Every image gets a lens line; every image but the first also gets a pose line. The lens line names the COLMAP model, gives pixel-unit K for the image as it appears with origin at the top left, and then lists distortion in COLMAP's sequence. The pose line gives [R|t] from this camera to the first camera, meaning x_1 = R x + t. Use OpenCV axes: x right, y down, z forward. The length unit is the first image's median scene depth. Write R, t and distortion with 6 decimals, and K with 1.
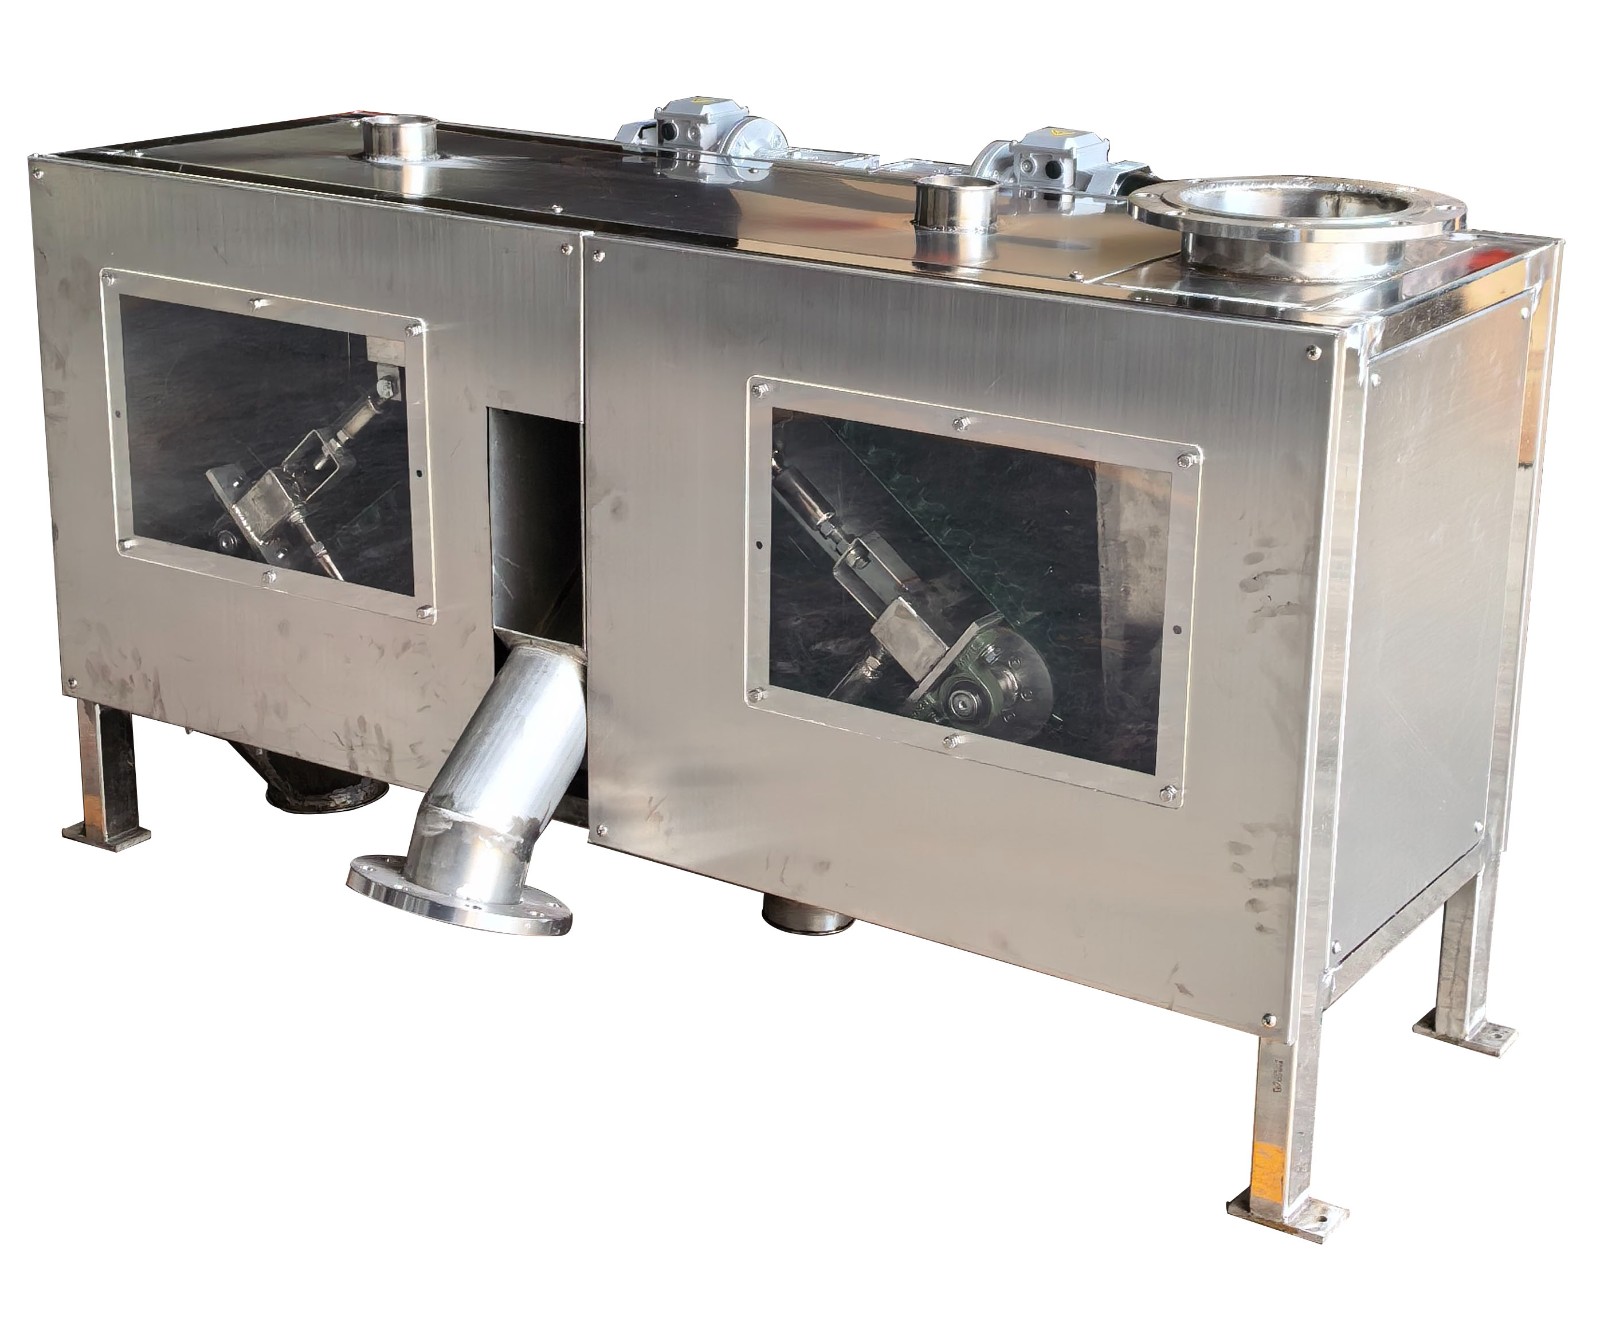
lens RADIAL K [[2675.4, 0, 799.3], [0, 2675.4, 576.2], [0, 0, 1]] dist [0.183065, 0.067780]
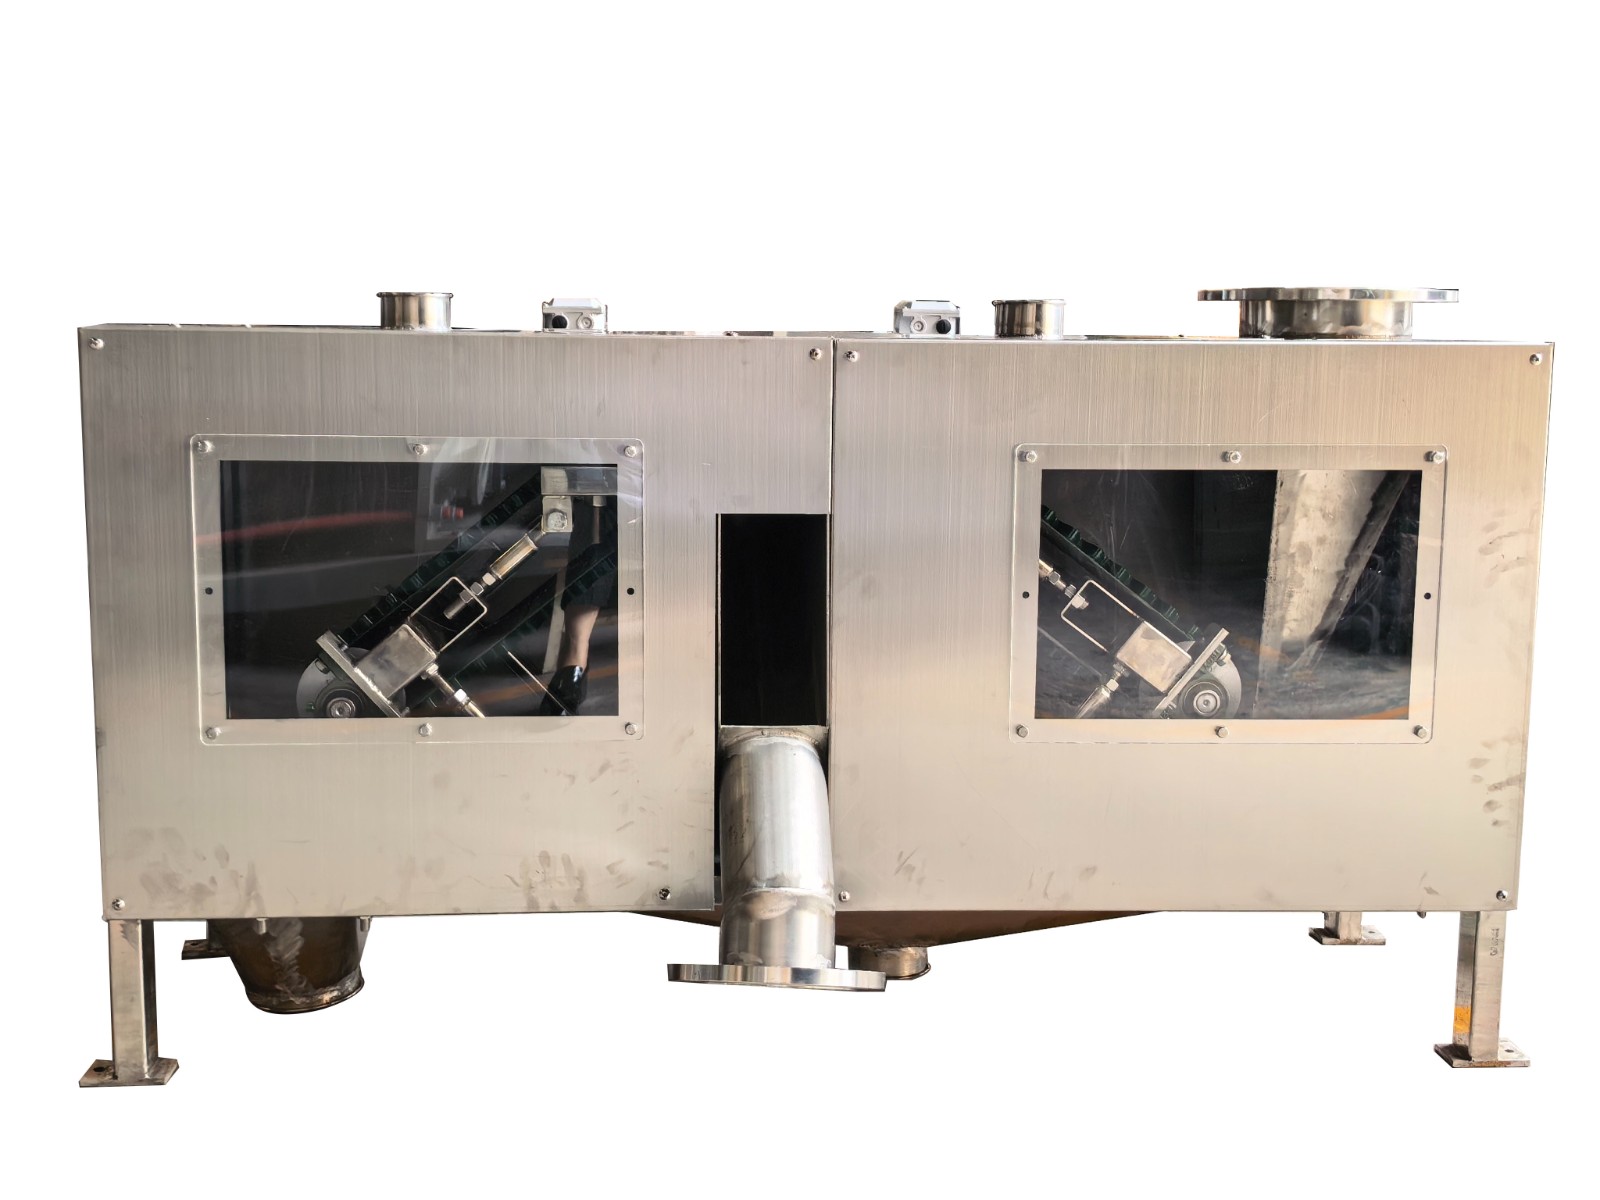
lens RADIAL K [[1921.1, 0, 800.0], [0, 1921.1, 600.0], [0, 0, 1]] dist [0.190691, -0.457462]
pose [[0.790932, -0.089141, 0.605376, -0.546093], [0.175633, 0.980775, -0.085049, 0.040438], [-0.586156, 0.173592, 0.791383, 0.375120]]
